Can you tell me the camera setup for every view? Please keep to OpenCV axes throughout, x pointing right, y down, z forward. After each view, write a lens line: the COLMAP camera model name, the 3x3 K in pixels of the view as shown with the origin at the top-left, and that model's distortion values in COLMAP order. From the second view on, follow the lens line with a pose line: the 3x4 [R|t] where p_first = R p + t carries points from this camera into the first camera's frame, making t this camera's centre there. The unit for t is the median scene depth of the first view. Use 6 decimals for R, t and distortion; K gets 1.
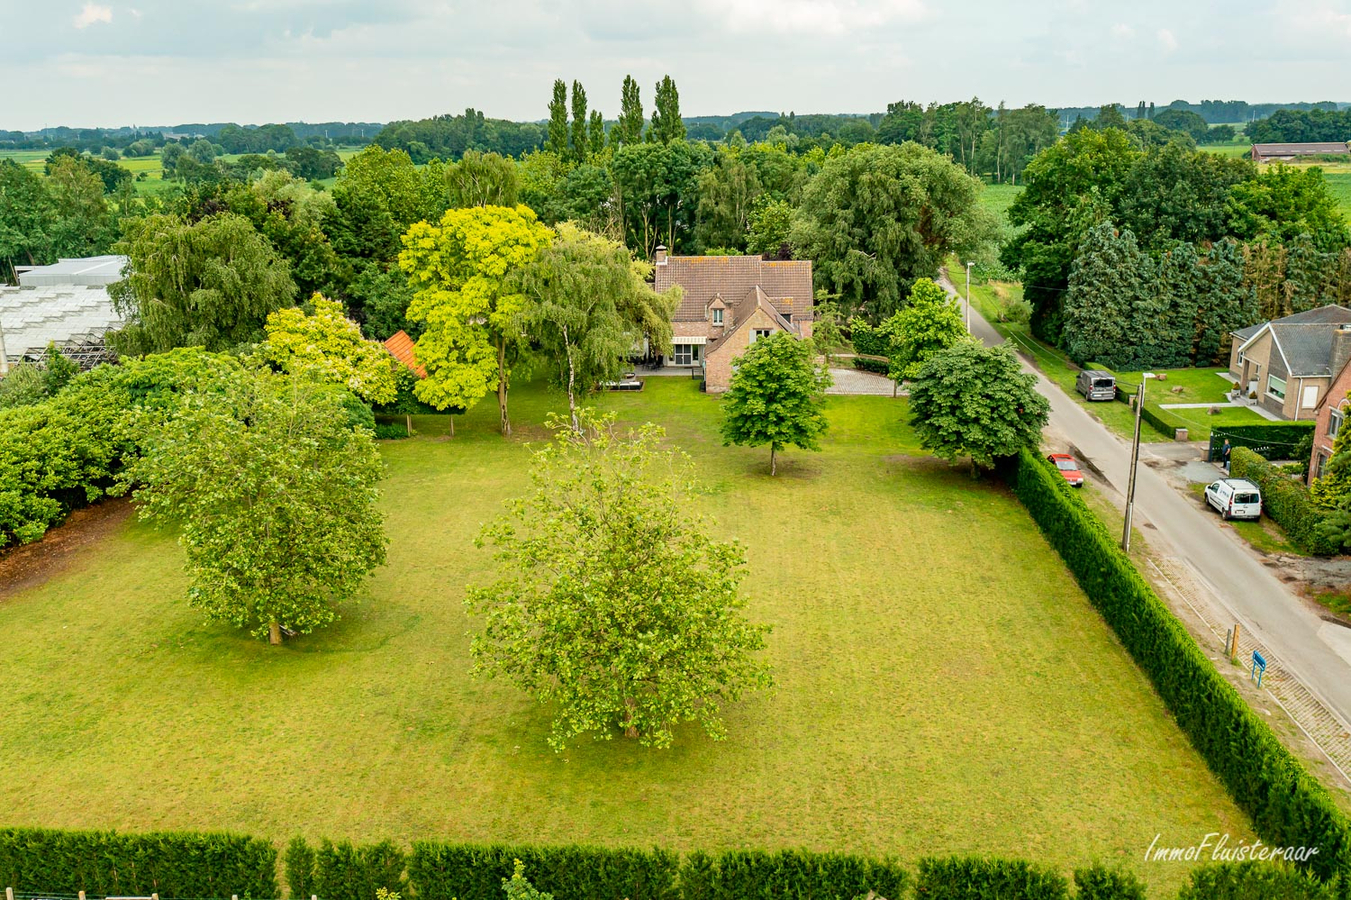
lens RADIAL K [[1209.2, 0, 649.6], [0, 1209.2, 468.8], [0, 0, 1]] dist [-0.005321, -0.004387]
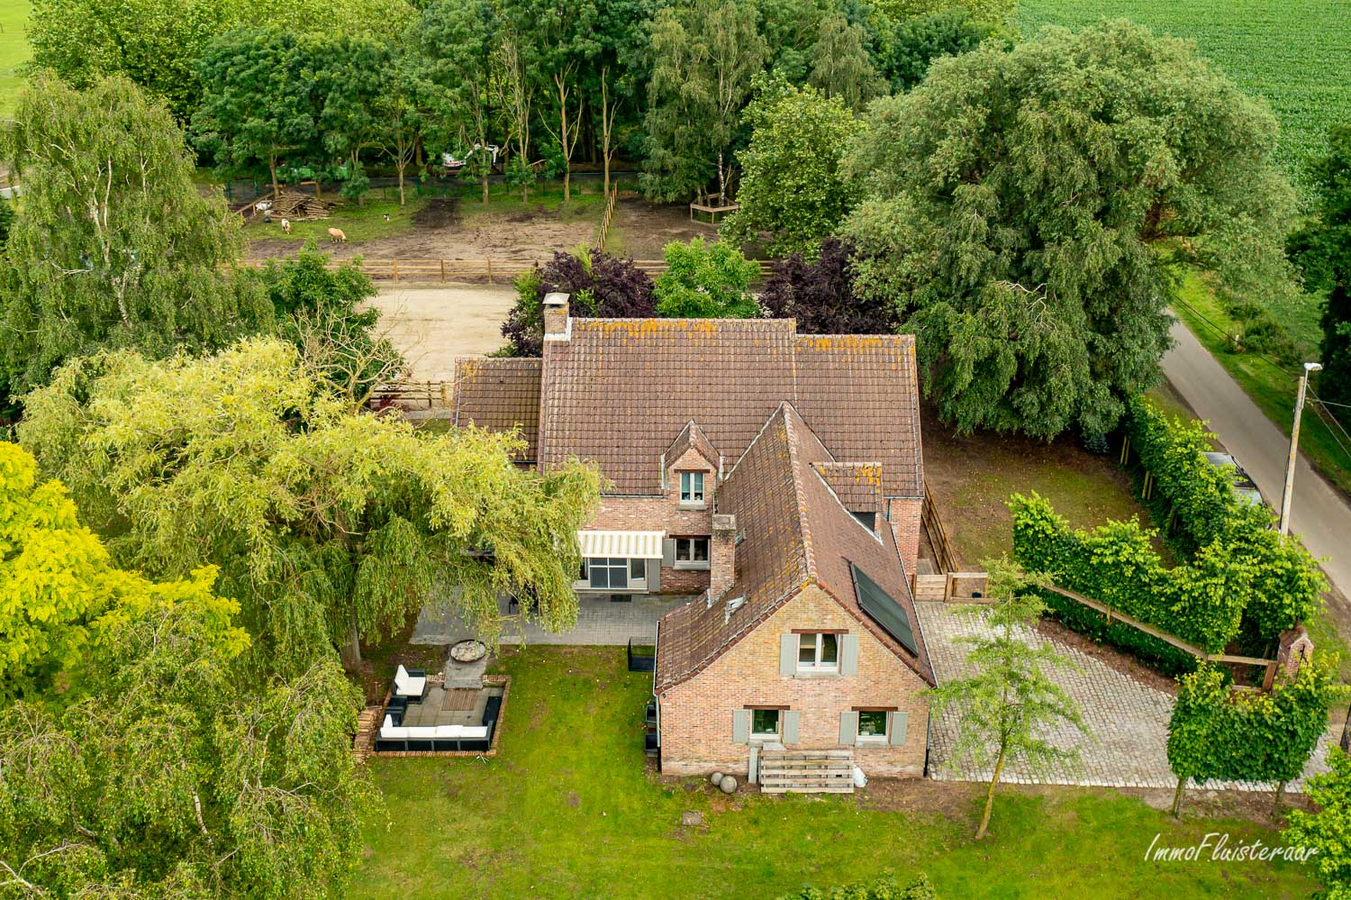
lens RADIAL K [[1283.5, 0, 656.4], [0, 1283.5, 381.7], [0, 0, 1]] dist [-0.008966, -0.003748]
pose [[0.999298, -0.005084, 0.037120, 0.028090], [0.000908, 0.993744, 0.111674, -0.206632], [-0.037455, -0.111562, 0.993051, 0.562981]]
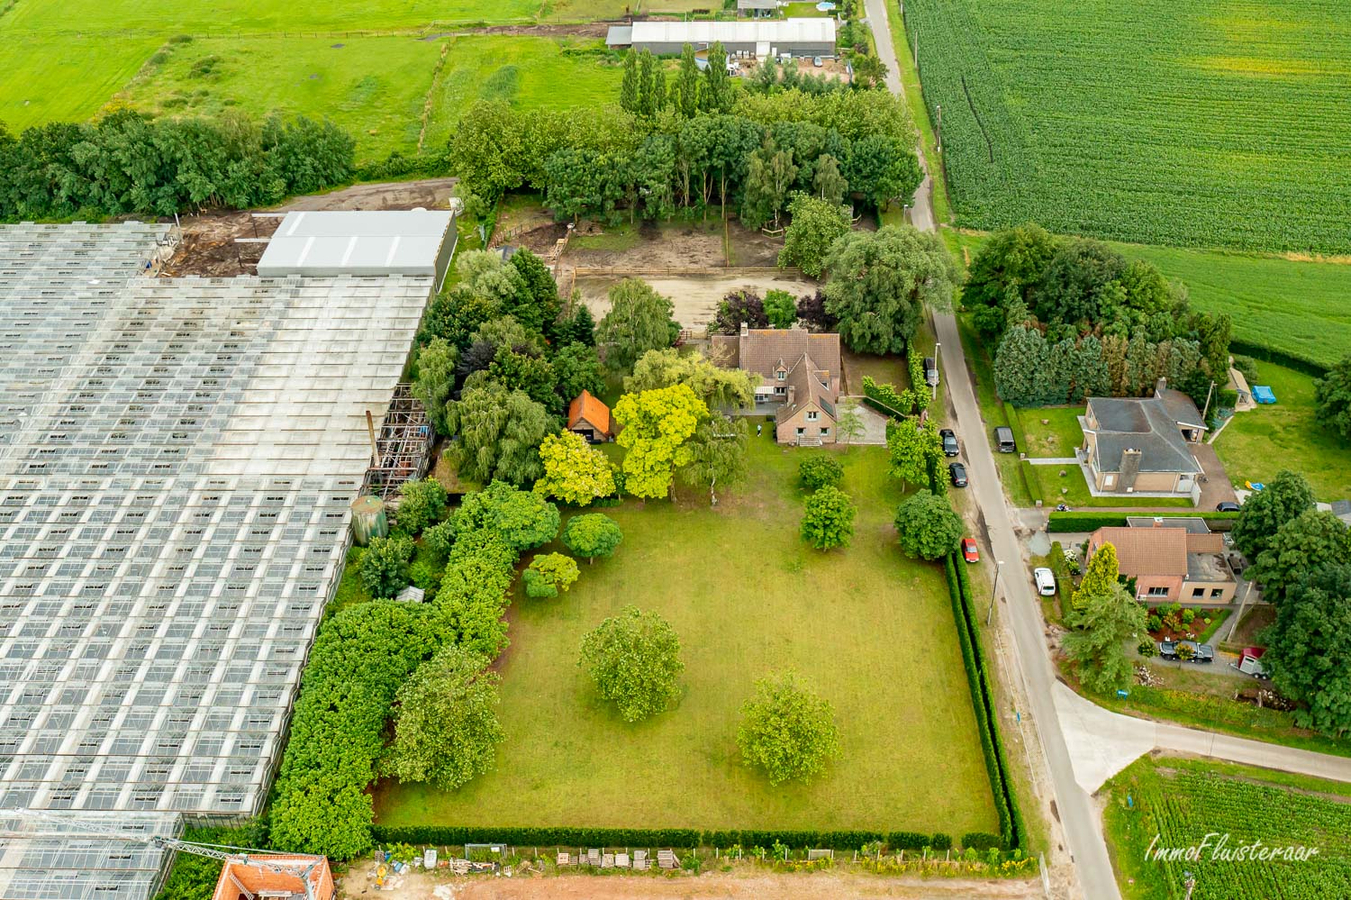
lens RADIAL K [[1329.5, 0, 675.5], [0, 1329.5, 450.0], [0, 0, 1]] dist [-0.016059, -0.003099]
pose [[0.998532, -0.027226, 0.046828, -0.166244], [0.010149, 0.943233, 0.331977, -0.610211], [-0.053208, -0.331014, 0.942125, -0.678010]]
